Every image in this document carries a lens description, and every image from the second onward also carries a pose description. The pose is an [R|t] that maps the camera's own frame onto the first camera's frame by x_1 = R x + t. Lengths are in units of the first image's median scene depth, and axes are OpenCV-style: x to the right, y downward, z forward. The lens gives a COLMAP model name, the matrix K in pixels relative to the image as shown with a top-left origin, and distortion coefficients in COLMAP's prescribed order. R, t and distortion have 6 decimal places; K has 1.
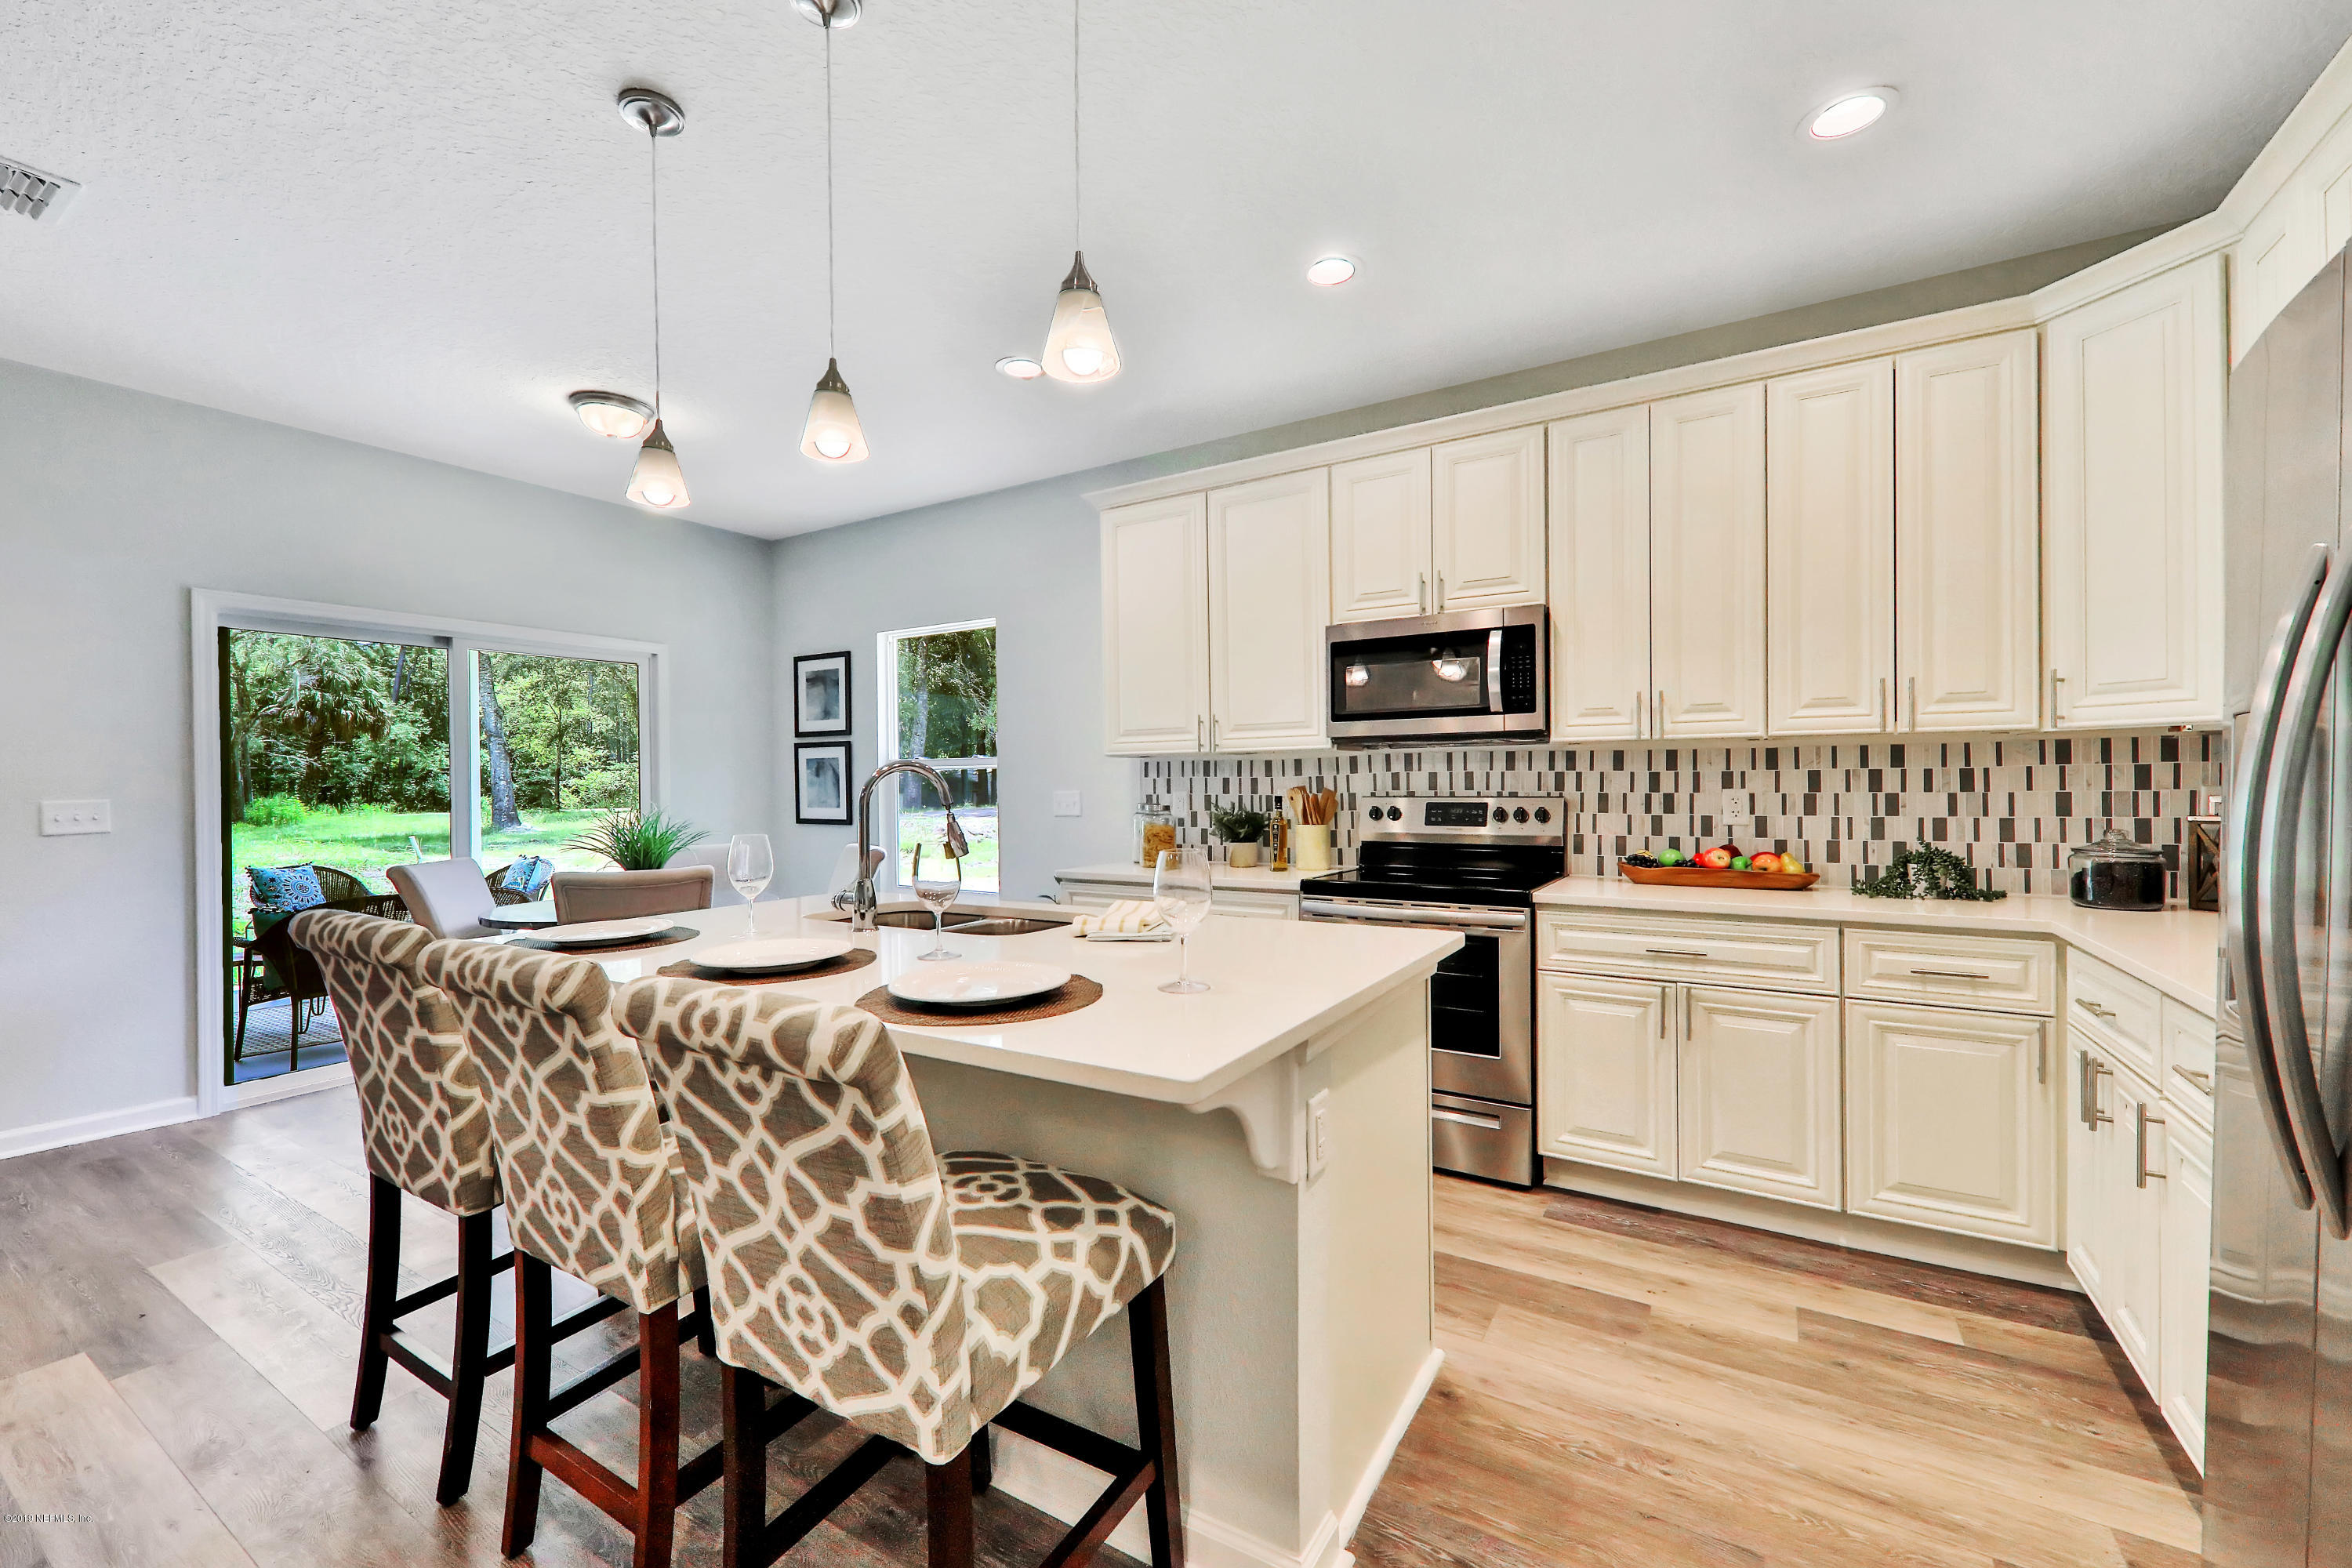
lens RADIAL K [[928.4, 0, 1171.9], [0, 928.4, 789.5], [0, 0, 1]] dist [0.015238, -0.001042]
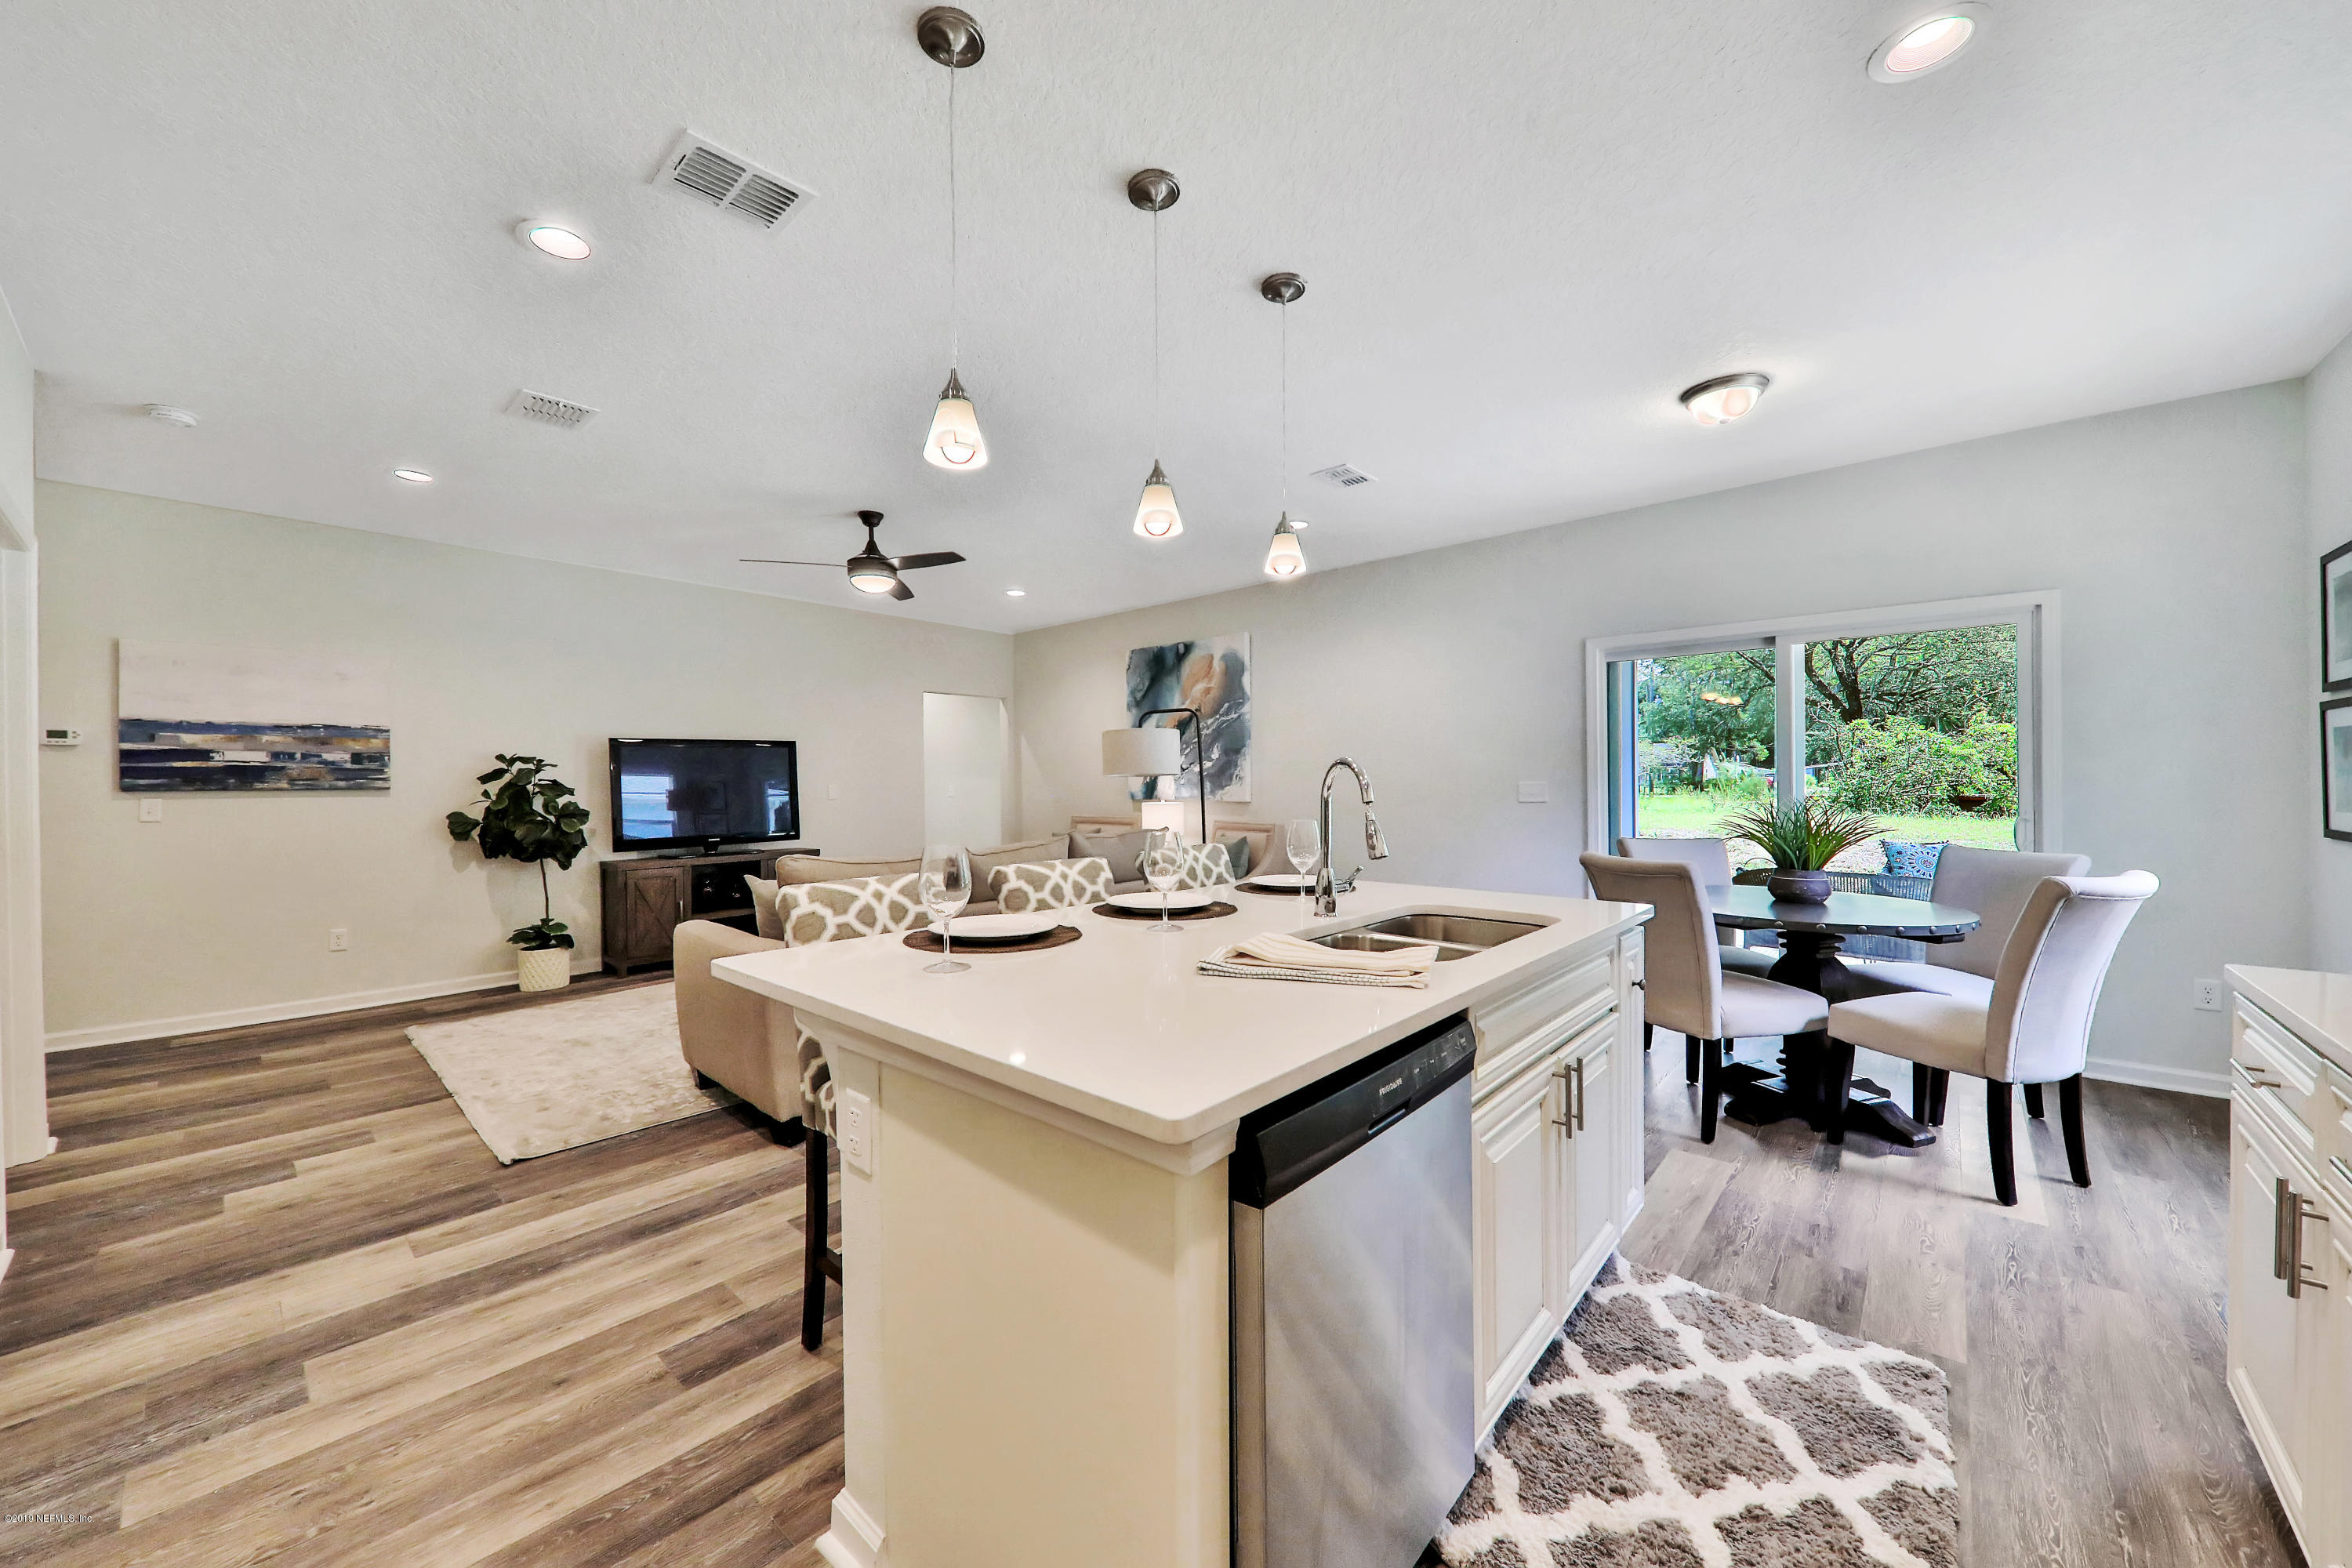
lens RADIAL K [[870.9, 0, 1190.5], [0, 870.9, 773.4], [0, 0, 1]] dist [0.002178, -0.002734]
pose [[-0.168668, 0.006672, -0.985650, 0.451763], [0.000300, 0.999977, 0.006718, -0.013501], [0.985673, 0.000837, -0.168666, 0.653242]]
